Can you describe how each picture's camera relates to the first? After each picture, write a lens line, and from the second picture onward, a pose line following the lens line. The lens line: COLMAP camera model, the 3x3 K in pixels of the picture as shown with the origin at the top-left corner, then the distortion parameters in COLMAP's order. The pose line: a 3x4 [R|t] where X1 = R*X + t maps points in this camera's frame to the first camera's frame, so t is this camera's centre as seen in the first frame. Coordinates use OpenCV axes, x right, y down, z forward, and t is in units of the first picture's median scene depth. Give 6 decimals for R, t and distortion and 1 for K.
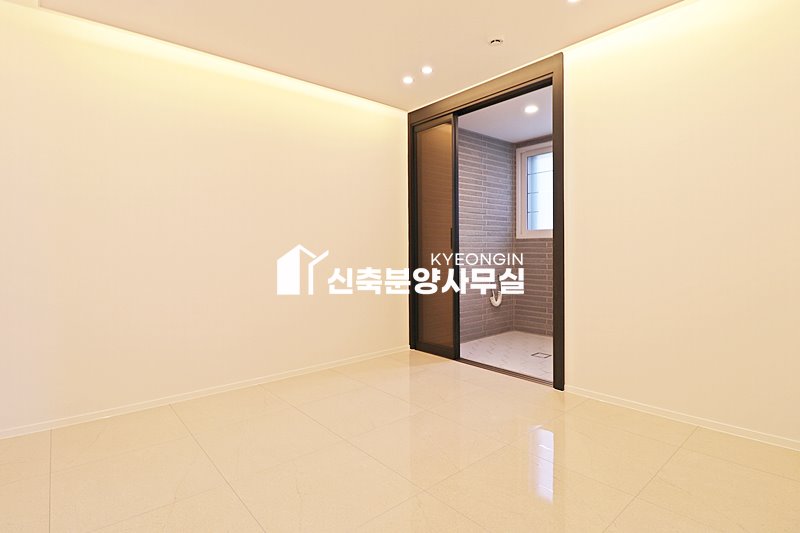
lens RADIAL K [[384.6, 0, 400.1], [0, 384.6, 258.6], [0, 0, 1]] dist [-0.004543, -0.007372]
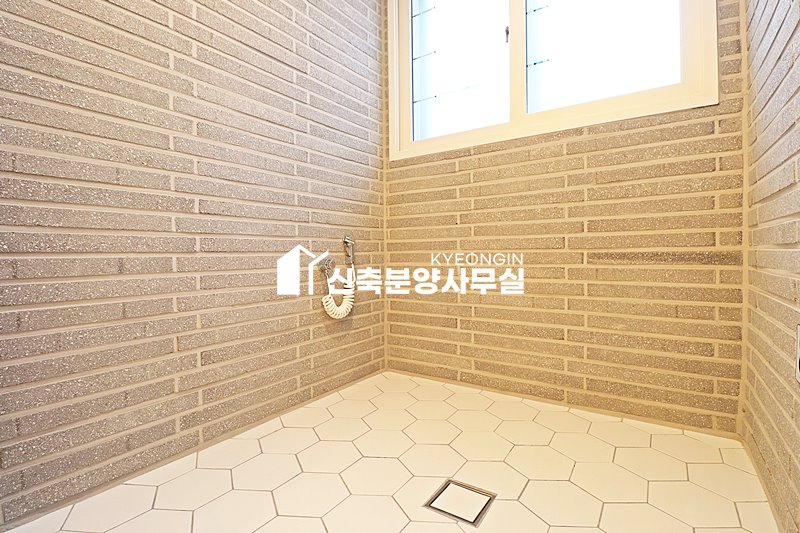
lens RADIAL K [[384.6, 0, 400.9], [0, 384.6, 263.4], [0, 0, 1]] dist [-0.004543, -0.007372]
pose [[0.964435, -0.010764, 0.264100, 0.202417], [0.009346, 0.999934, 0.006624, 0.063520], [-0.264154, -0.003920, 0.964473, 0.586693]]
